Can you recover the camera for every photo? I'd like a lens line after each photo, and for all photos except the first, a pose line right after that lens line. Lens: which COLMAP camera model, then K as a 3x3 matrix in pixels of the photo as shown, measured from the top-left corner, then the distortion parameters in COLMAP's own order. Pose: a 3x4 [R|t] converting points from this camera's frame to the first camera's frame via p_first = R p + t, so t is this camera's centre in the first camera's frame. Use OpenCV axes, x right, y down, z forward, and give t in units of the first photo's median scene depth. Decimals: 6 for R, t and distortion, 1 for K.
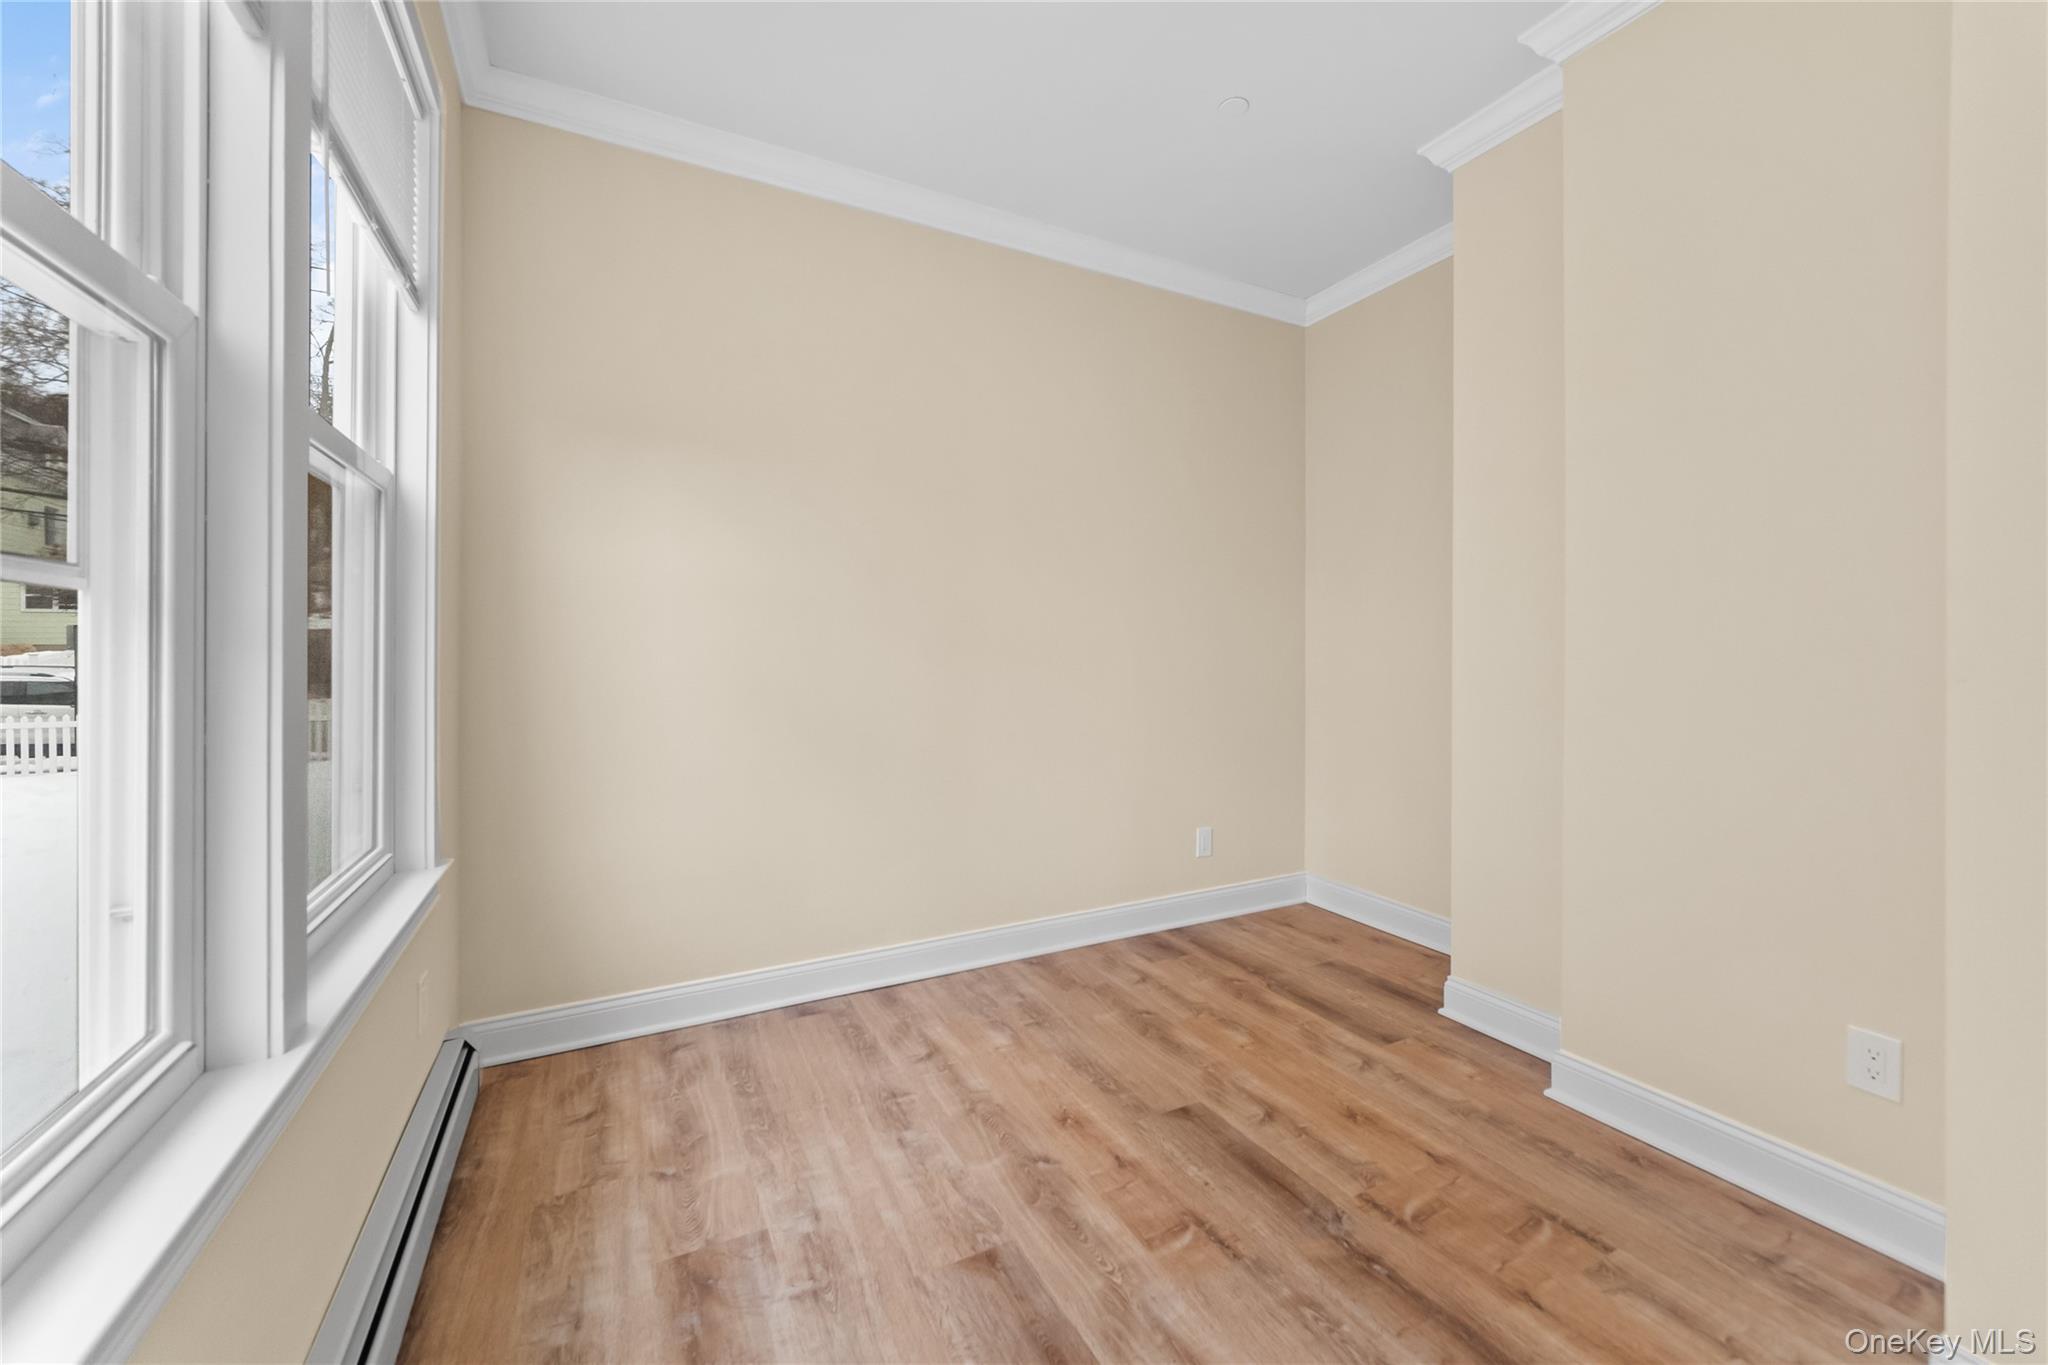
lens RADIAL K [[818.4, 0, 1017.5], [0, 818.4, 651.2], [0, 0, 1]] dist [-0.000604, -0.000215]
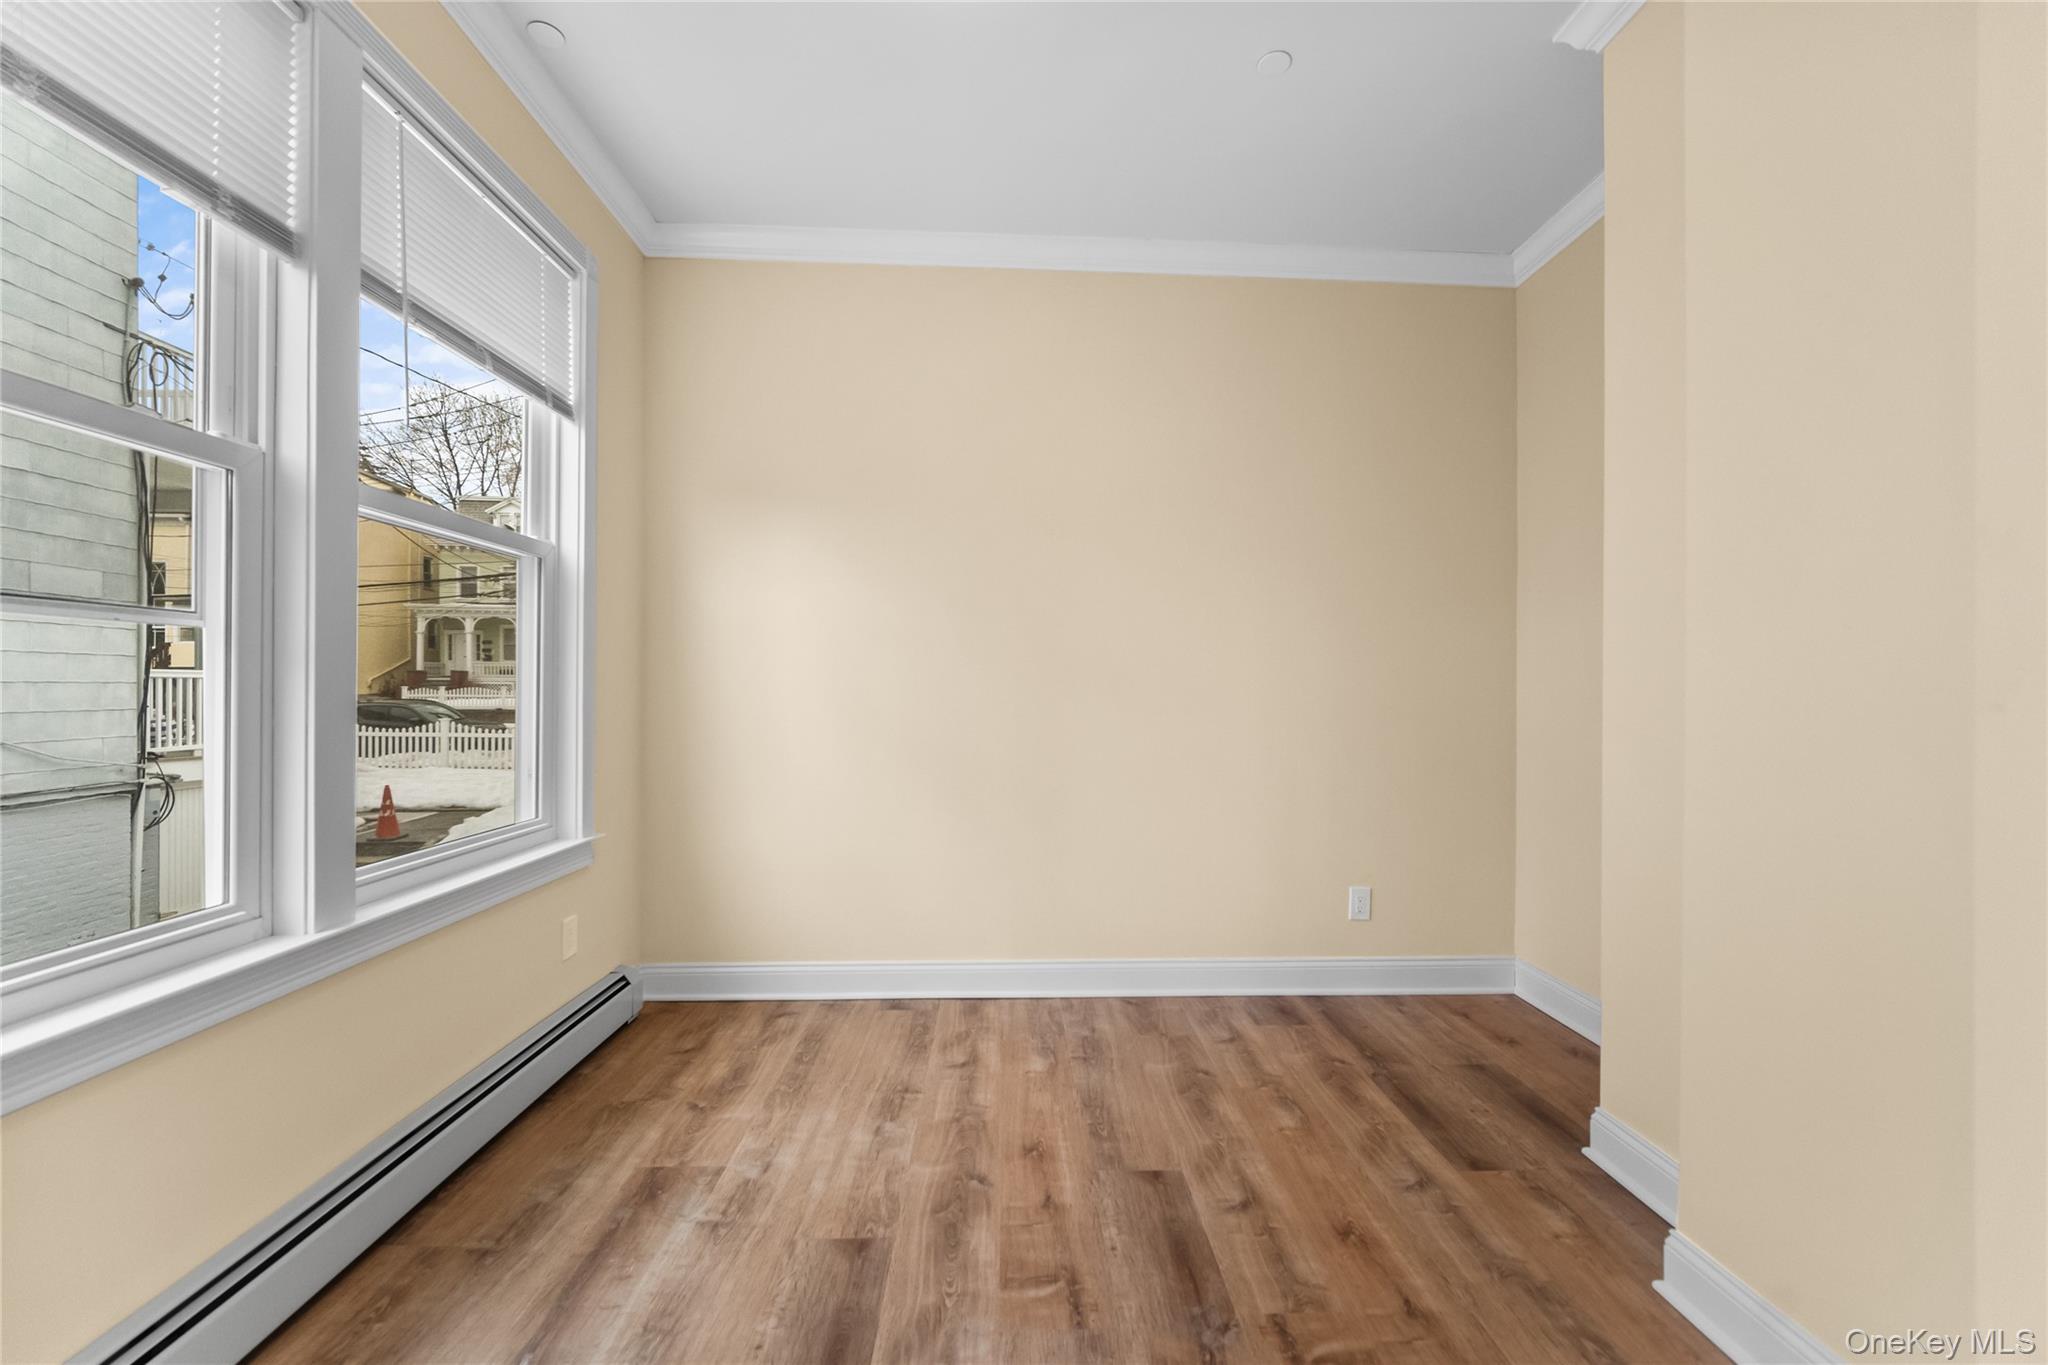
lens RADIAL K [[811.3, 0, 1017.7], [0, 811.3, 686.4], [0, 0, 1]] dist [-0.000593, -0.000158]
pose [[0.900682, 0.004560, -0.434454, 0.454407], [-0.008470, 0.999939, -0.007066, 0.021179], [0.434395, 0.010044, 0.900666, 0.106069]]
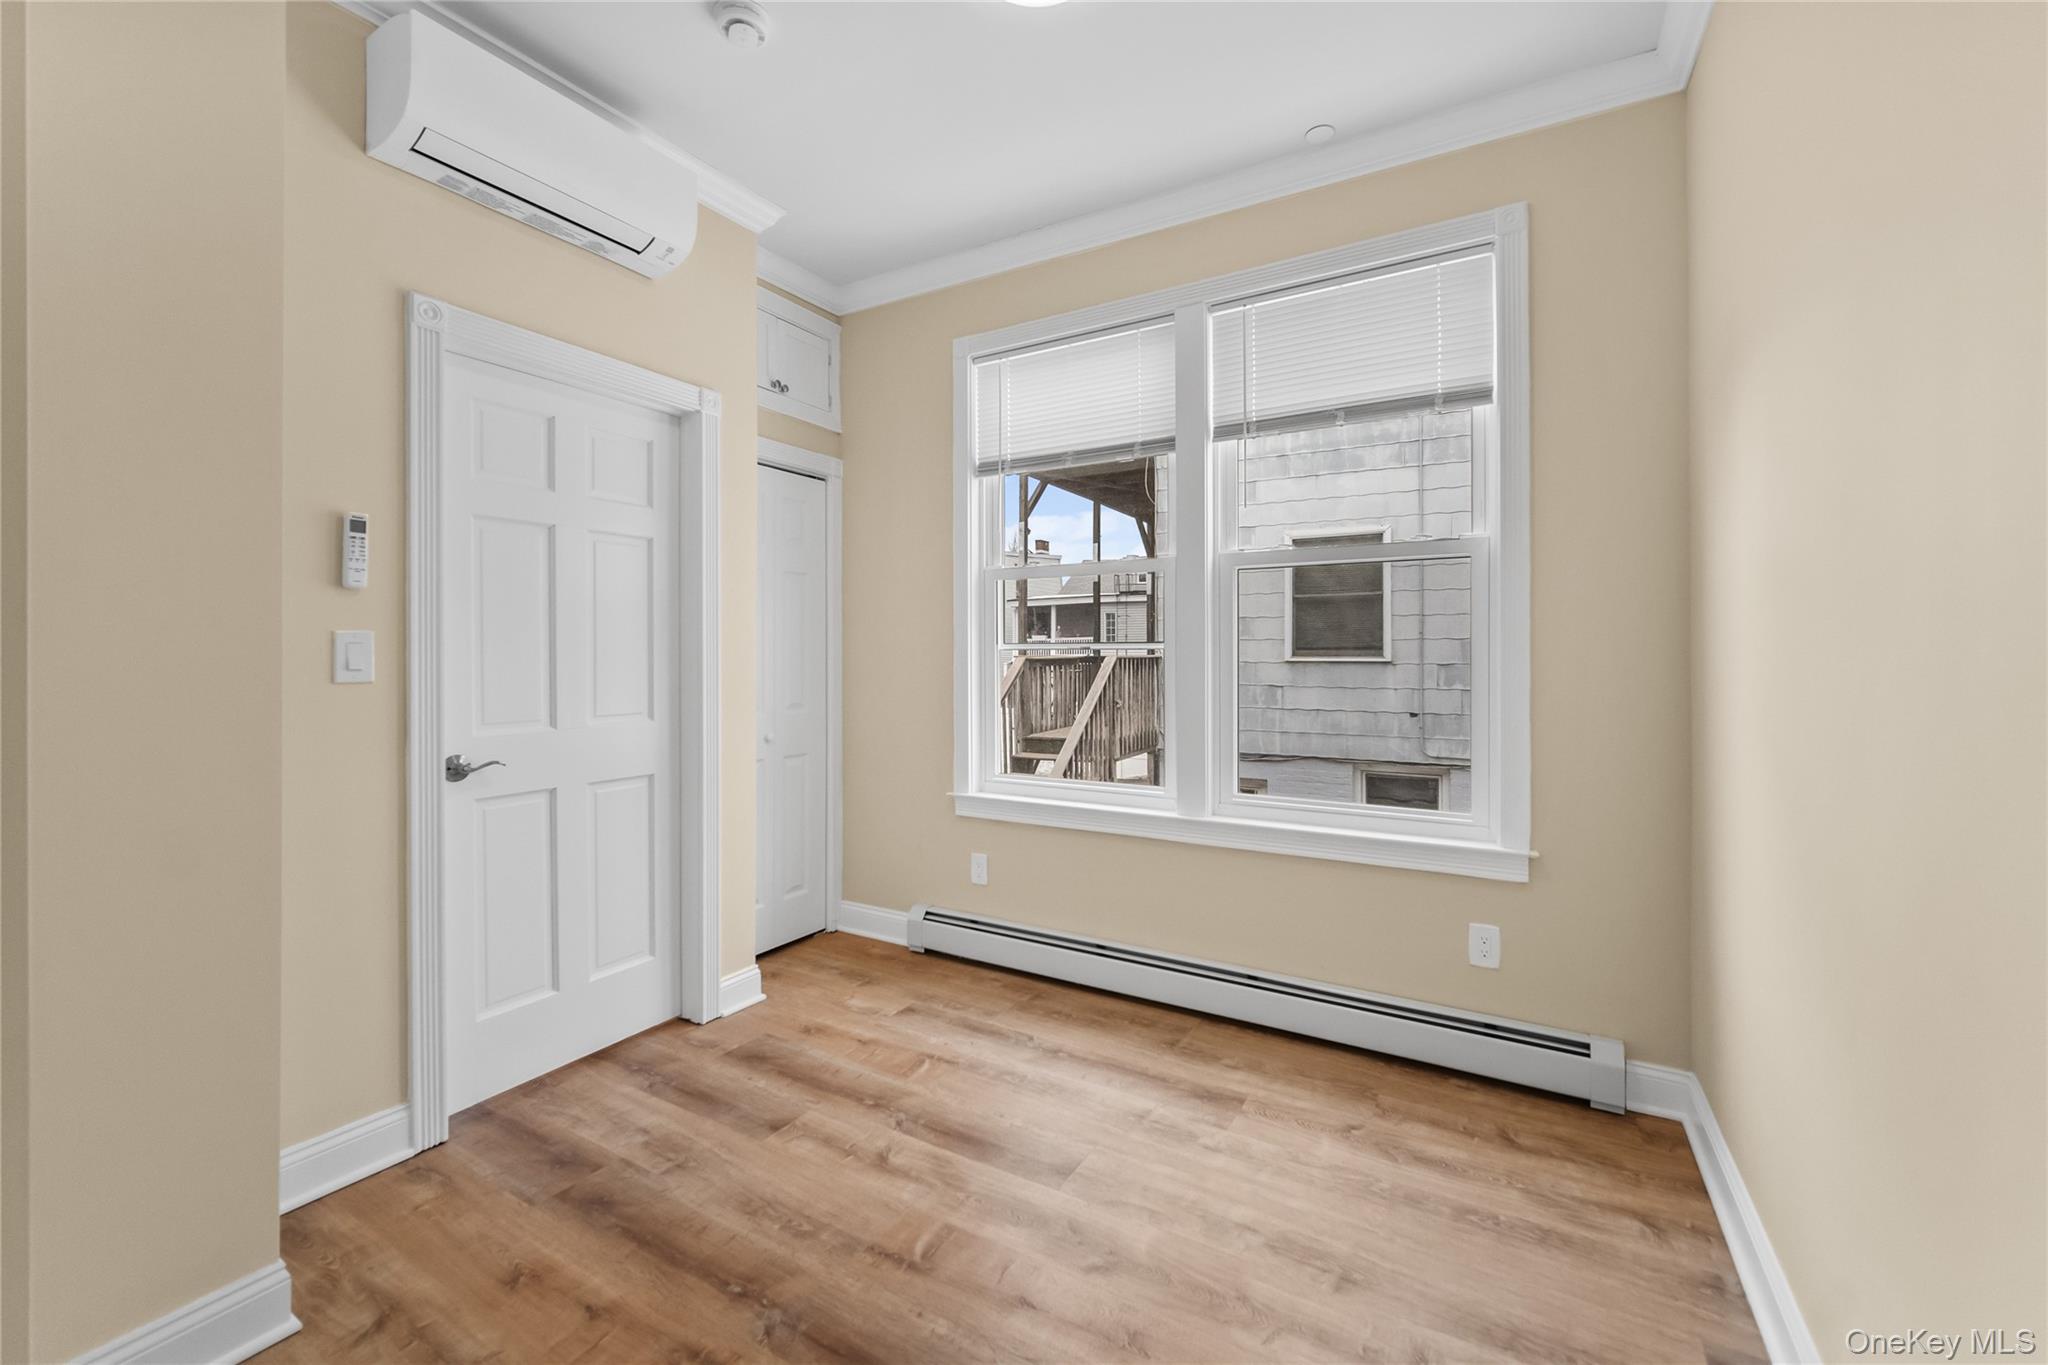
lens RADIAL K [[818.4, 0, 1017.5], [0, 818.4, 651.2], [0, 0, 1]] dist [-0.000604, -0.000215]
pose [[-0.844554, -0.001270, -0.535468, 0.512483], [-0.000714, 0.999999, -0.001246, -0.023826], [0.535469, -0.000670, -0.844555, 1.515254]]
